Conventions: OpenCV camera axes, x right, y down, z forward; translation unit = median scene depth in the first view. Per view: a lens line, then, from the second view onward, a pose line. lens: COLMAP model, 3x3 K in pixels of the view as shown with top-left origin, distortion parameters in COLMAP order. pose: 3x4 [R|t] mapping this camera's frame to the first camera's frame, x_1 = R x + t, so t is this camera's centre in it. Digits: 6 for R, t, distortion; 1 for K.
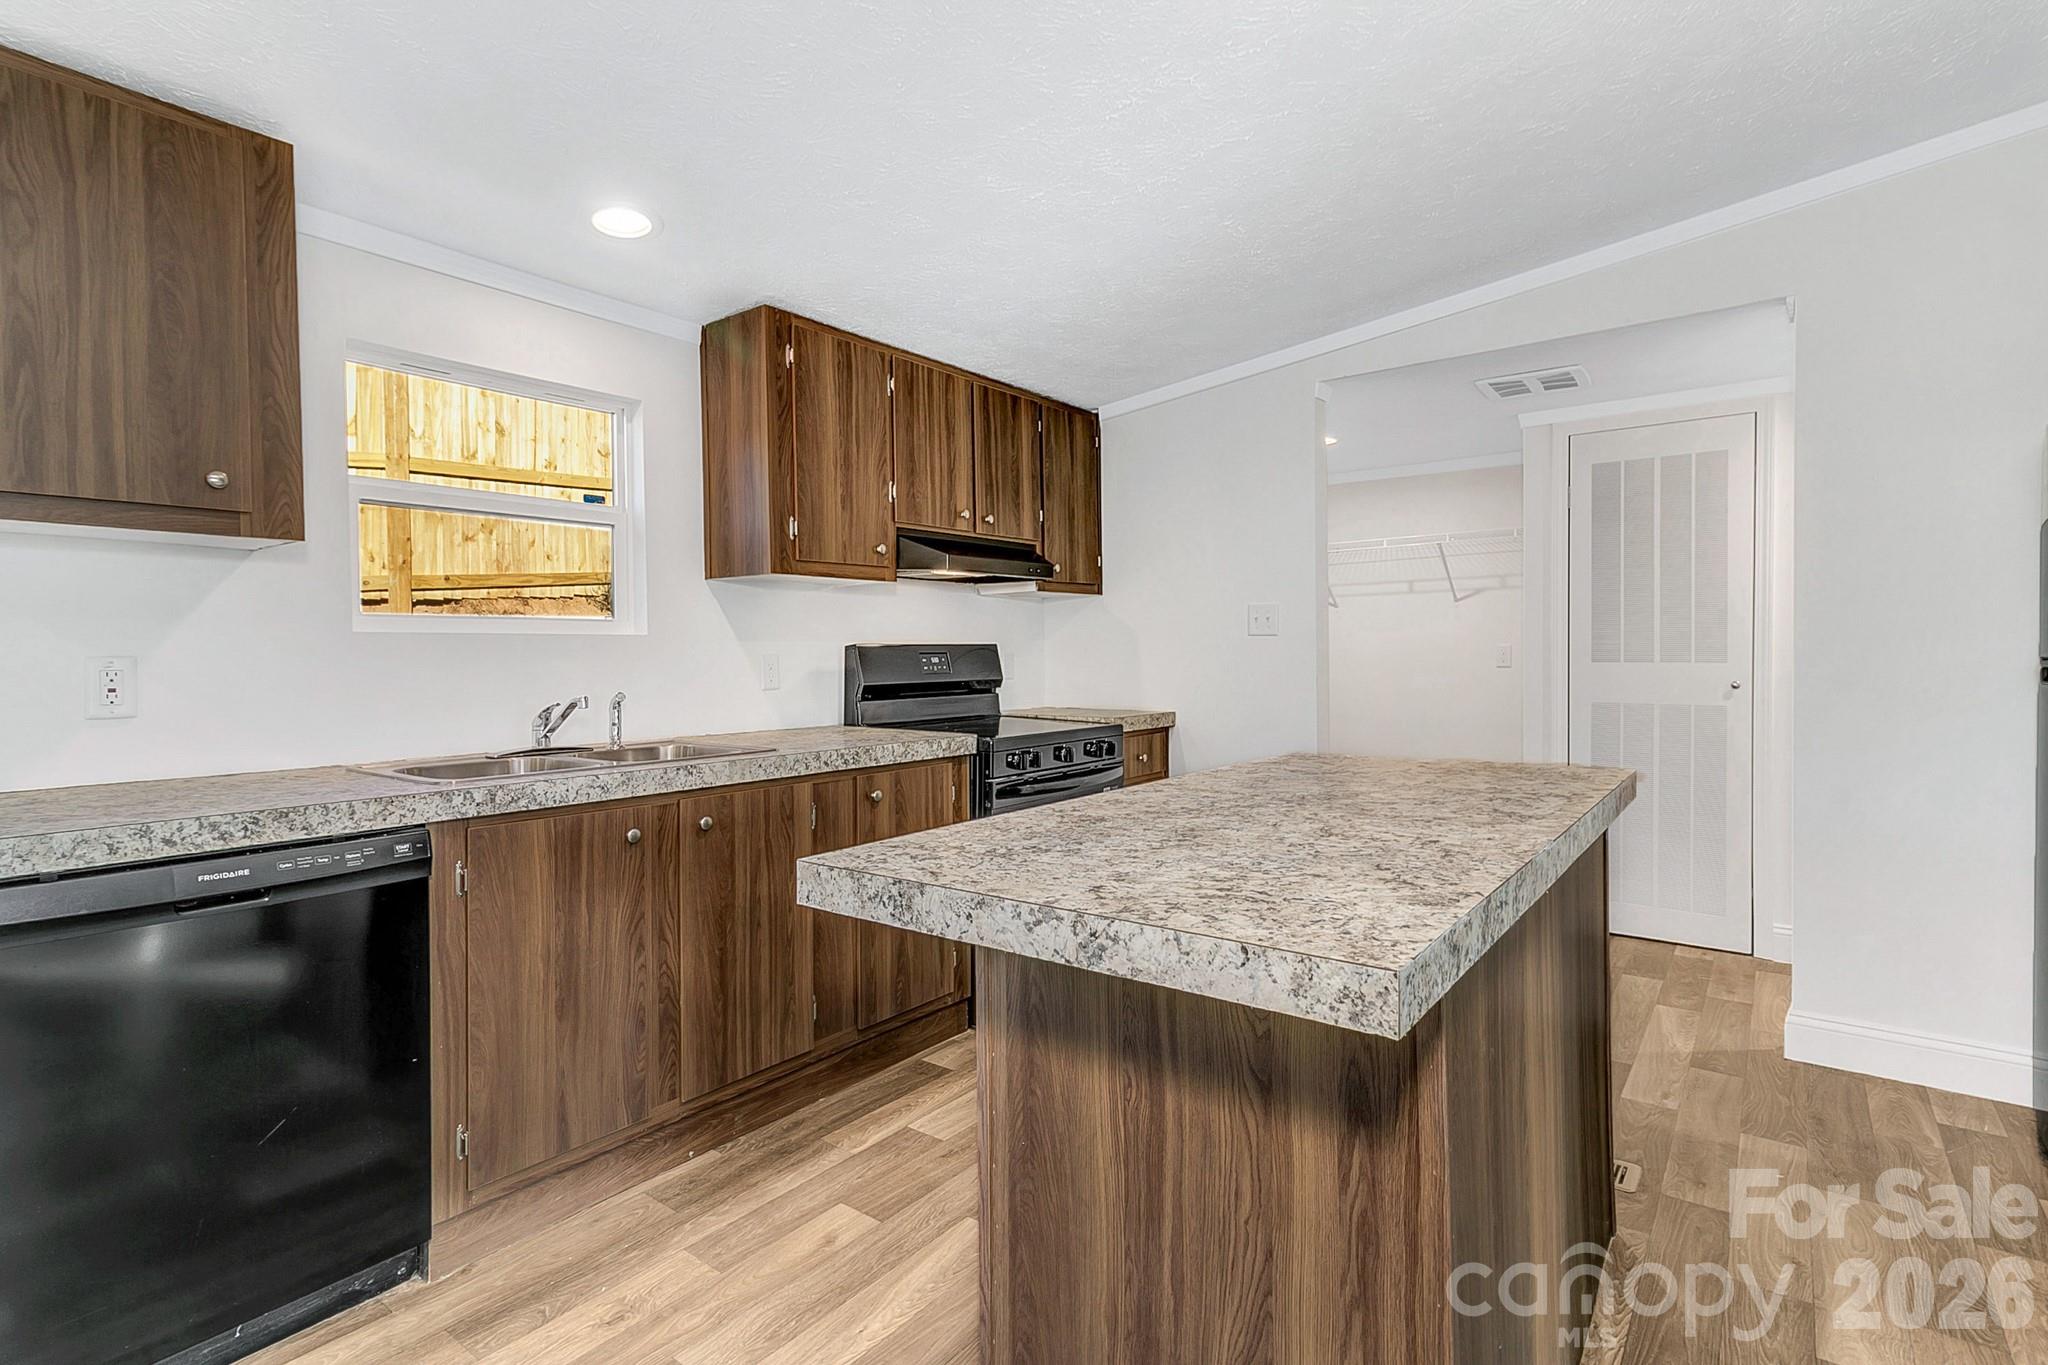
lens RADIAL K [[942.3, 0, 1018.9], [0, 942.3, 654.6], [0, 0, 1]] dist [0.001502, 0.002411]
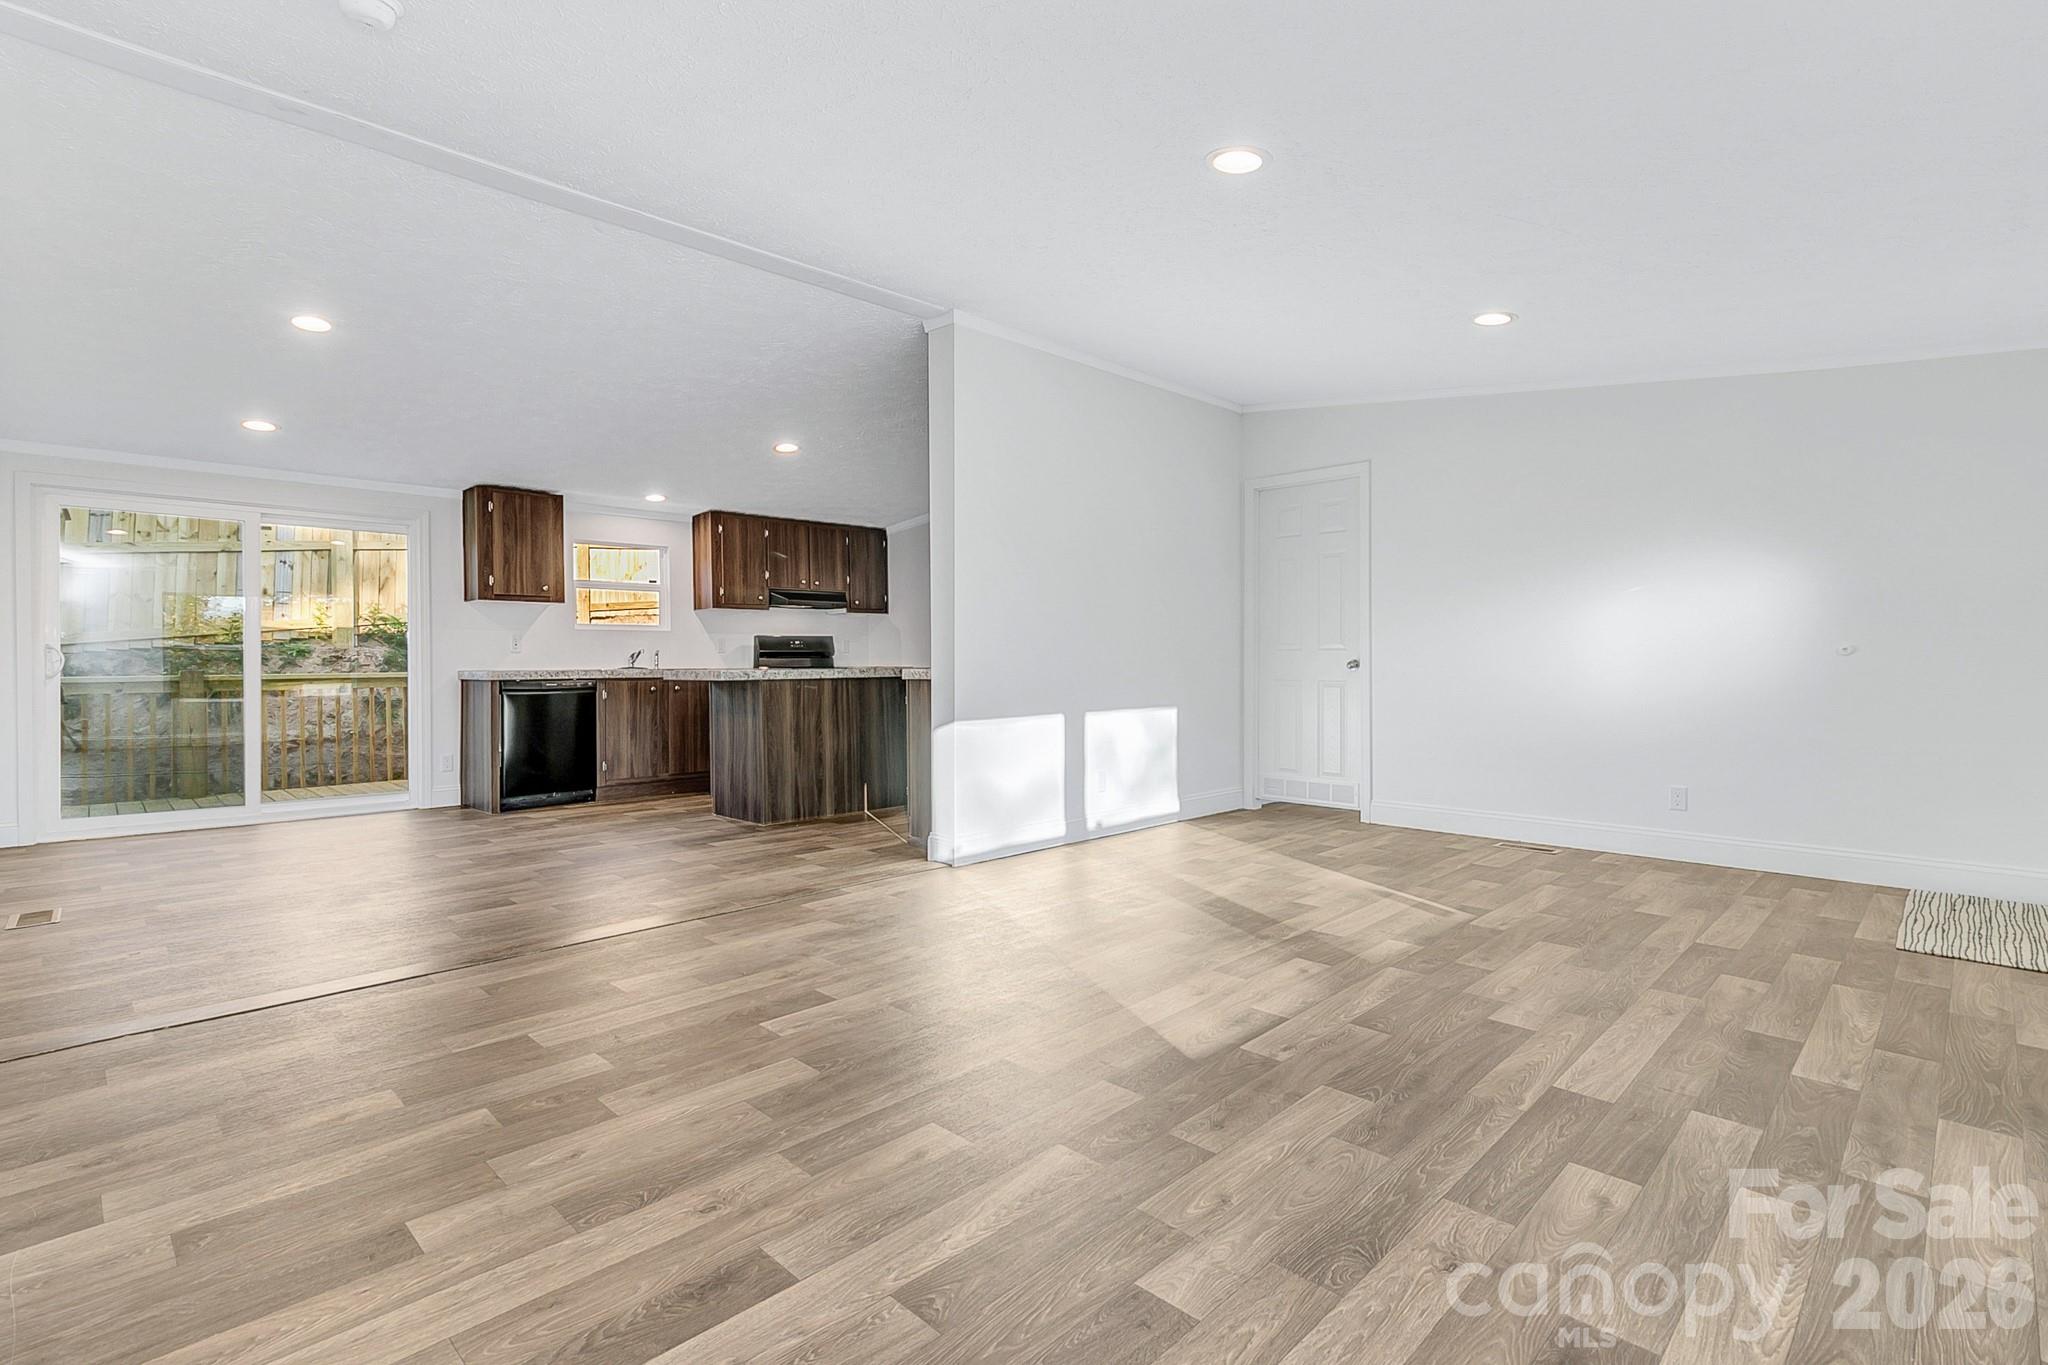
lens RADIAL K [[942.3, 0, 1014.3], [0, 942.3, 658.4], [0, 0, 1]] dist [0.001502, 0.002411]
pose [[0.989460, 0.002698, -0.144778, 0.998467], [-0.003691, 0.999971, -0.006591, 0.074332], [0.144757, 0.007056, 0.989442, -1.580675]]
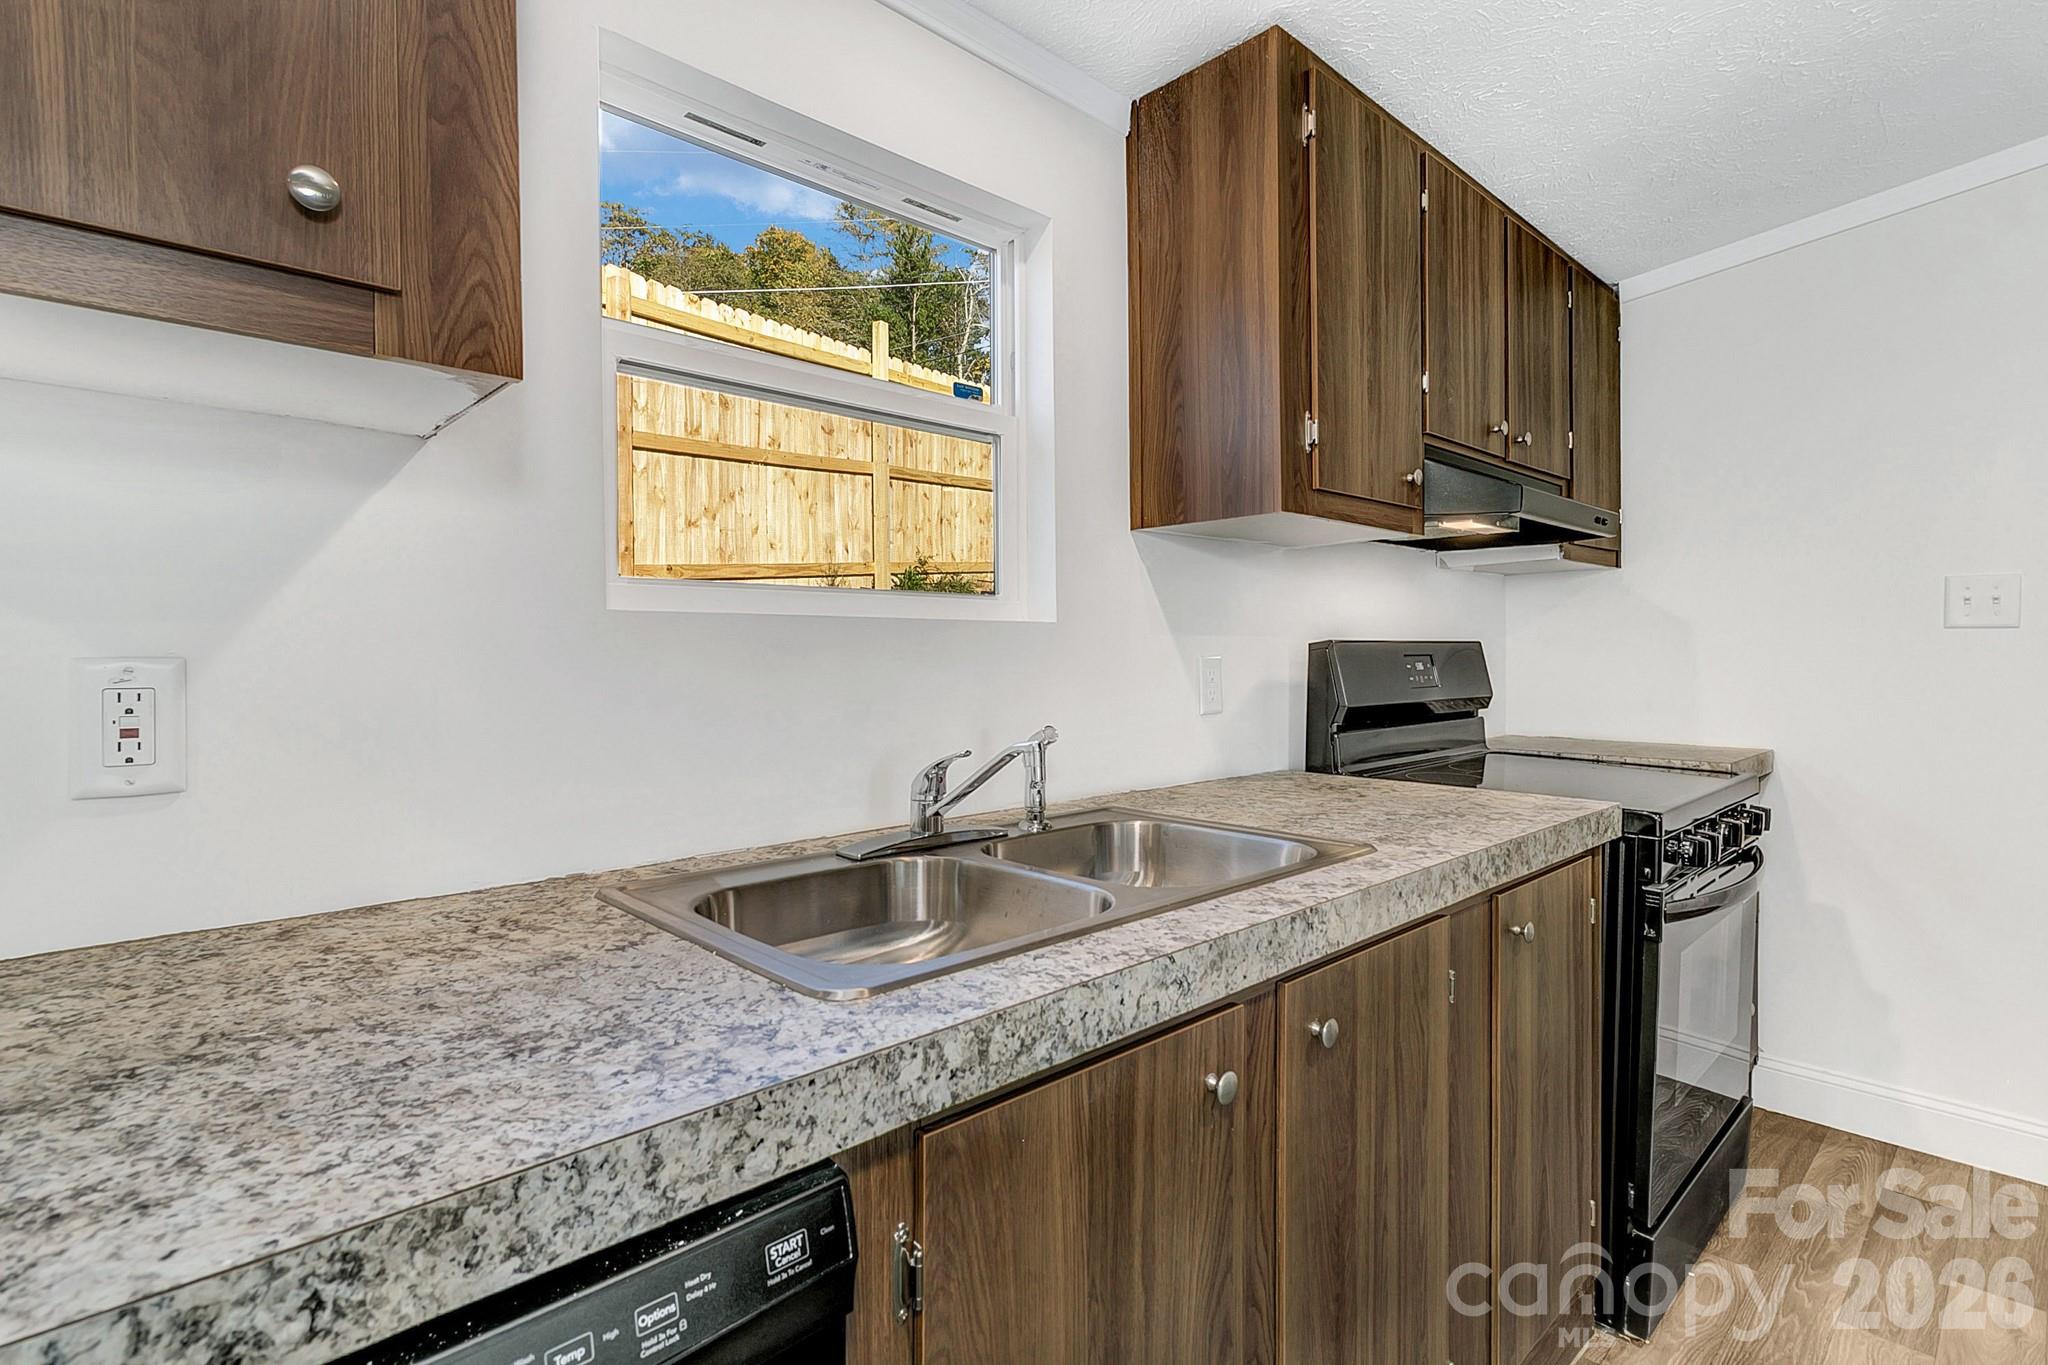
lens RADIAL K [[942.3, 0, 1033.1], [0, 942.3, 651.6], [0, 0, 1]] dist [0.001502, 0.002411]
pose [[0.988306, 0.003377, -0.152448, -0.317526], [-0.004089, 0.999982, -0.004355, -0.000223], [0.152430, 0.004928, 0.988302, 0.421125]]
